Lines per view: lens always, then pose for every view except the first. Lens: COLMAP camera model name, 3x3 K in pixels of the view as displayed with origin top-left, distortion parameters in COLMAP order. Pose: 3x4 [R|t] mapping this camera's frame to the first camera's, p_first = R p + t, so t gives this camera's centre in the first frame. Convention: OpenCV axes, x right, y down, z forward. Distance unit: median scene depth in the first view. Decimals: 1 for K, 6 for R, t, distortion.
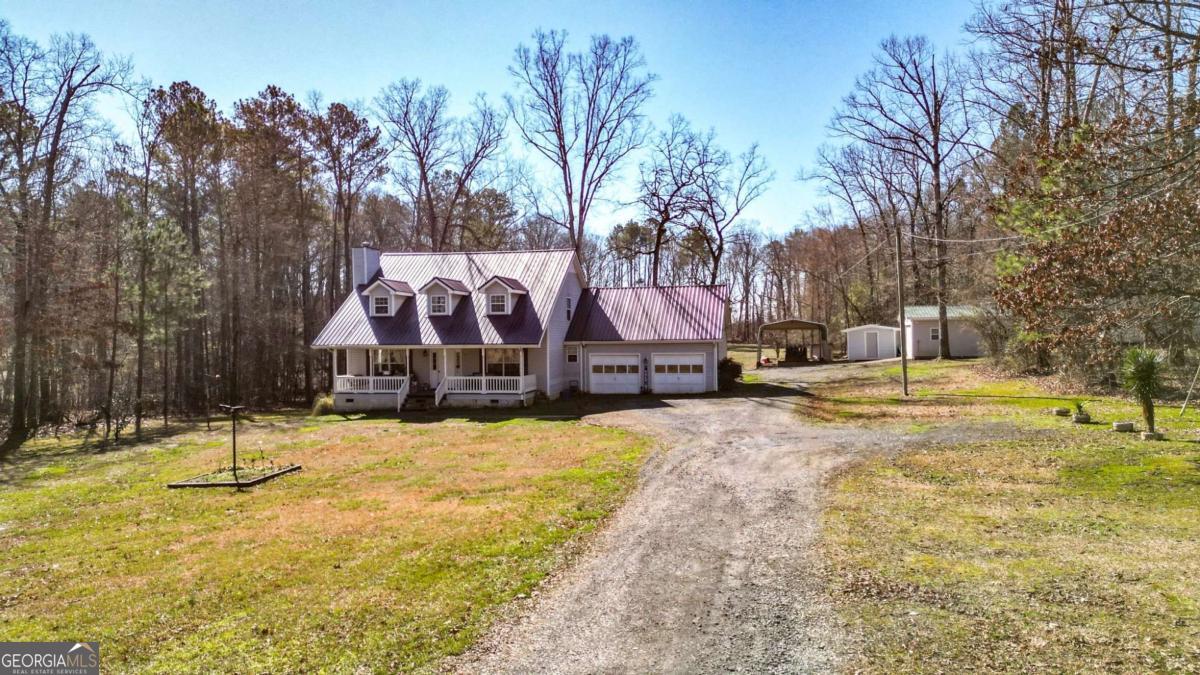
lens RADIAL K [[838.0, 0, 600.0], [0, 838.0, 337.5], [0, 0, 1]] dist [0.149410, 0.000179]
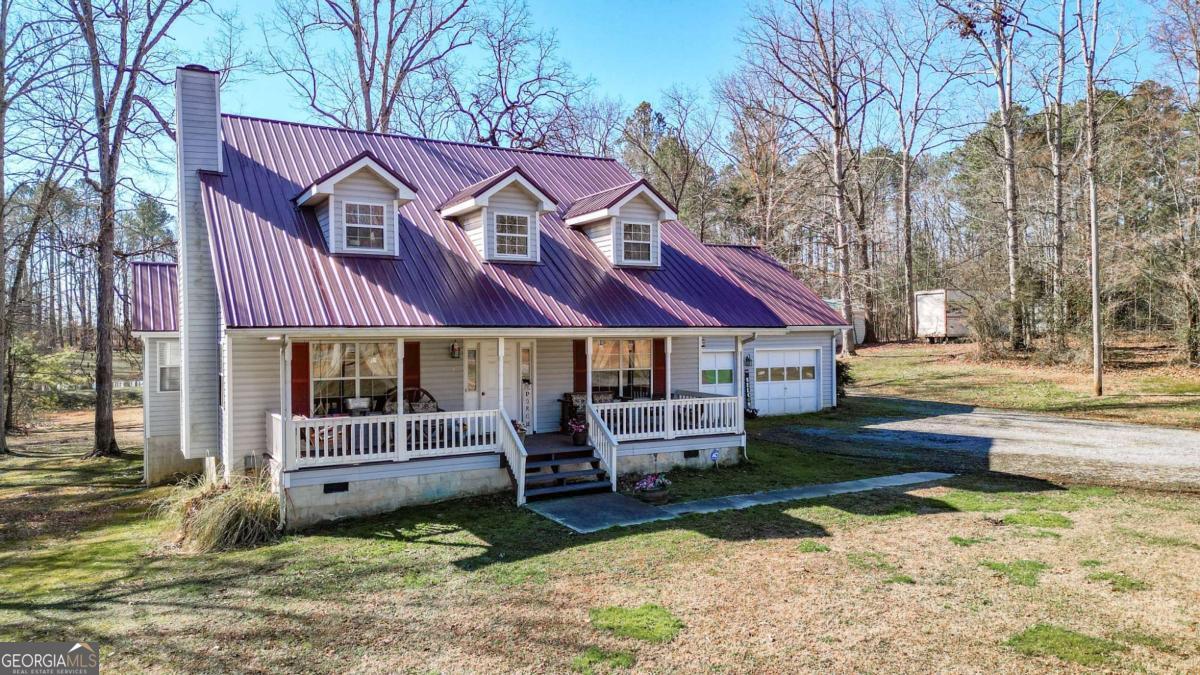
lens RADIAL K [[839.2, 0, 600.0], [0, 839.2, 337.5], [0, 0, 1]] dist [0.092273, -0.104314]
pose [[0.748489, 0.000867, 0.663147, -0.421954], [0.006041, 0.999949, -0.008126, 0.015362], [-0.663120, 0.010088, 0.748445, 0.635864]]
